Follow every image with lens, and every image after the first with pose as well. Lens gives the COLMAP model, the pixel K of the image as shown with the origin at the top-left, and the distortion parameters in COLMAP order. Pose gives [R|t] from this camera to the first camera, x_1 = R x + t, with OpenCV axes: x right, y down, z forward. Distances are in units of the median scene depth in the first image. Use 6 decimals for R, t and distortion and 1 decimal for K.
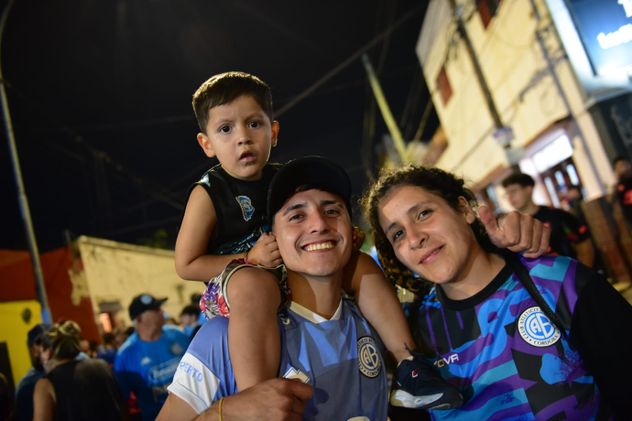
lens RADIAL K [[505.9, 0, 316.0], [0, 505.9, 210.5], [0, 0, 1]] dist [-0.025229, -0.002119]
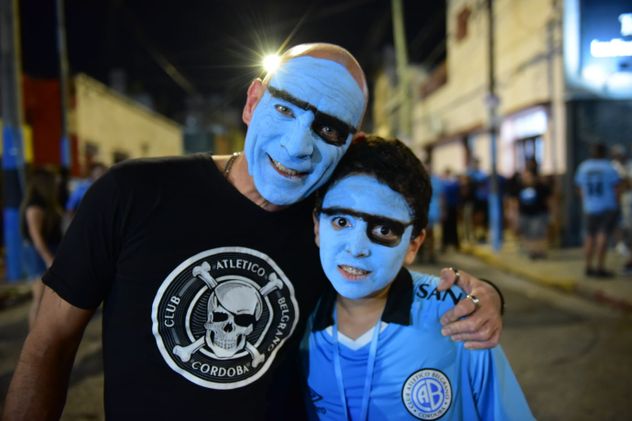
lens RADIAL K [[597.2, 0, 309.2], [0, 597.2, 208.9], [0, 0, 1]] dist [0.006226, 0.001642]
pose [[0.961241, 0.257387, 0.098837, -0.091725], [-0.270967, 0.948129, 0.166217, -0.021535], [-0.050928, -0.186556, 0.981123, -0.322128]]
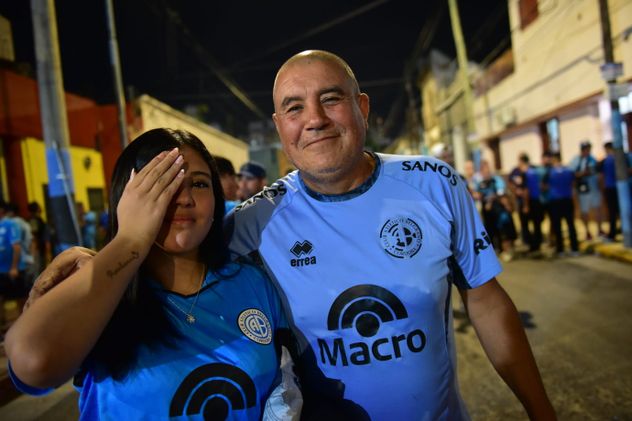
lens RADIAL K [[505.9, 0, 316.0], [0, 505.9, 210.5], [0, 0, 1]] dist [-0.025229, -0.002119]
pose [[0.983577, 0.179775, 0.016048, -0.133894], [-0.179603, 0.966069, 0.185618, 0.032518], [0.017866, -0.185452, 0.982491, -0.024267]]
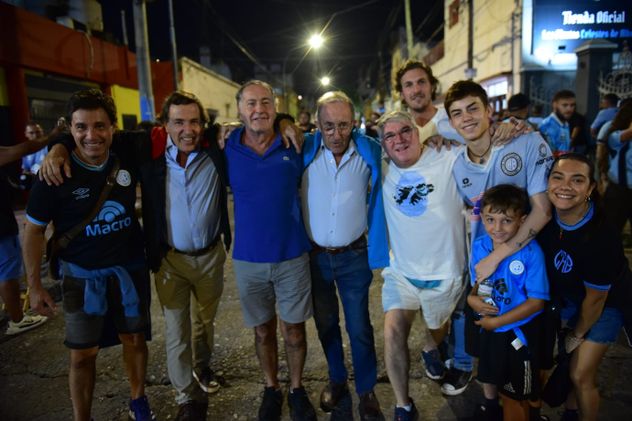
lens RADIAL K [[427.5, 0, 316.0], [0, 427.5, 210.5], [0, 0, 1]] dist [-0.054599, -0.000616]
pose [[0.967266, 0.242986, 0.073171, -0.094394], [-0.253532, 0.913007, 0.319594, -0.038897], [0.010852, -0.327684, 0.944725, -0.390495]]
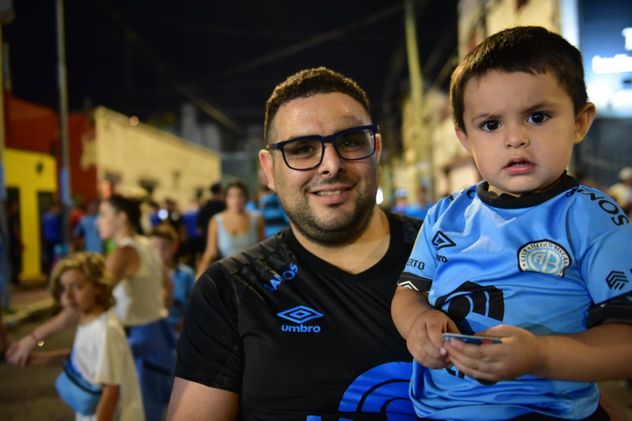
lens RADIAL K [[536.2, 0, 316.0], [0, 536.2, 210.5], [0, 0, 1]] dist [-0.013655, 0.000150]
pose [[0.968390, 0.249032, 0.014296, 0.021504], [-0.247979, 0.954930, 0.163142, -0.049910], [0.026976, -0.161530, 0.986499, -0.182278]]
